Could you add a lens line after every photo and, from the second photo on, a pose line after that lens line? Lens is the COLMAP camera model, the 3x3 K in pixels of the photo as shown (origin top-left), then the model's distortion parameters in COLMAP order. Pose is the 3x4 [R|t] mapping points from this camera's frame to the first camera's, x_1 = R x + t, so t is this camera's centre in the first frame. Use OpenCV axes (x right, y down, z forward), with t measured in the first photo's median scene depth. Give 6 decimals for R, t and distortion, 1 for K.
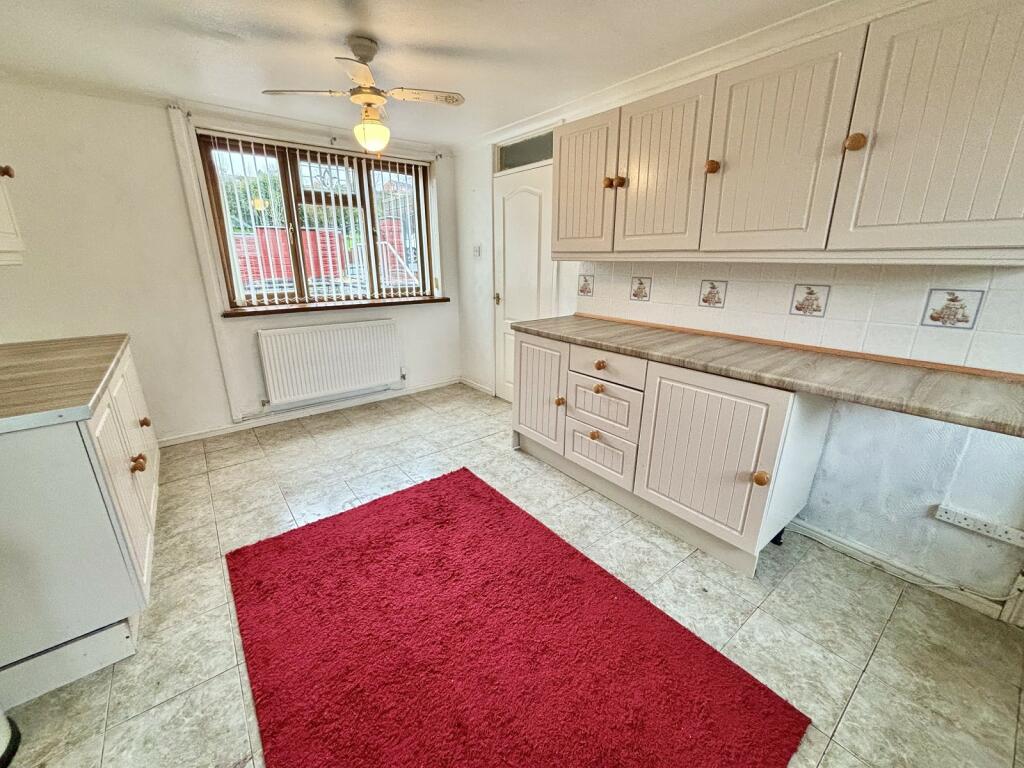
lens RADIAL K [[410.0, 0, 512.6], [0, 410.0, 390.2], [0, 0, 1]] dist [0.001781, -0.001147]
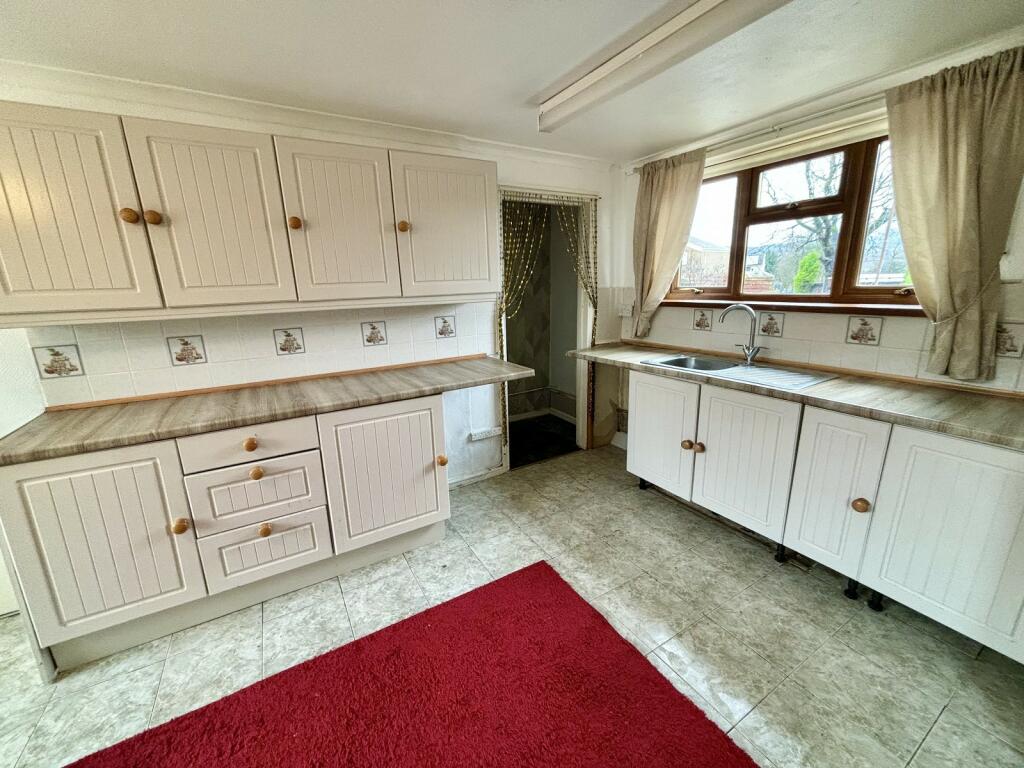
lens RADIAL K [[410.0, 0, 501.6], [0, 410.0, 391.9], [0, 0, 1]] dist [0.001781, -0.001147]
pose [[0.136541, -0.256764, 0.956780, -0.472395], [0.338621, 0.919746, 0.198502, -0.154426], [-0.930963, 0.296882, 0.212529, 0.359472]]
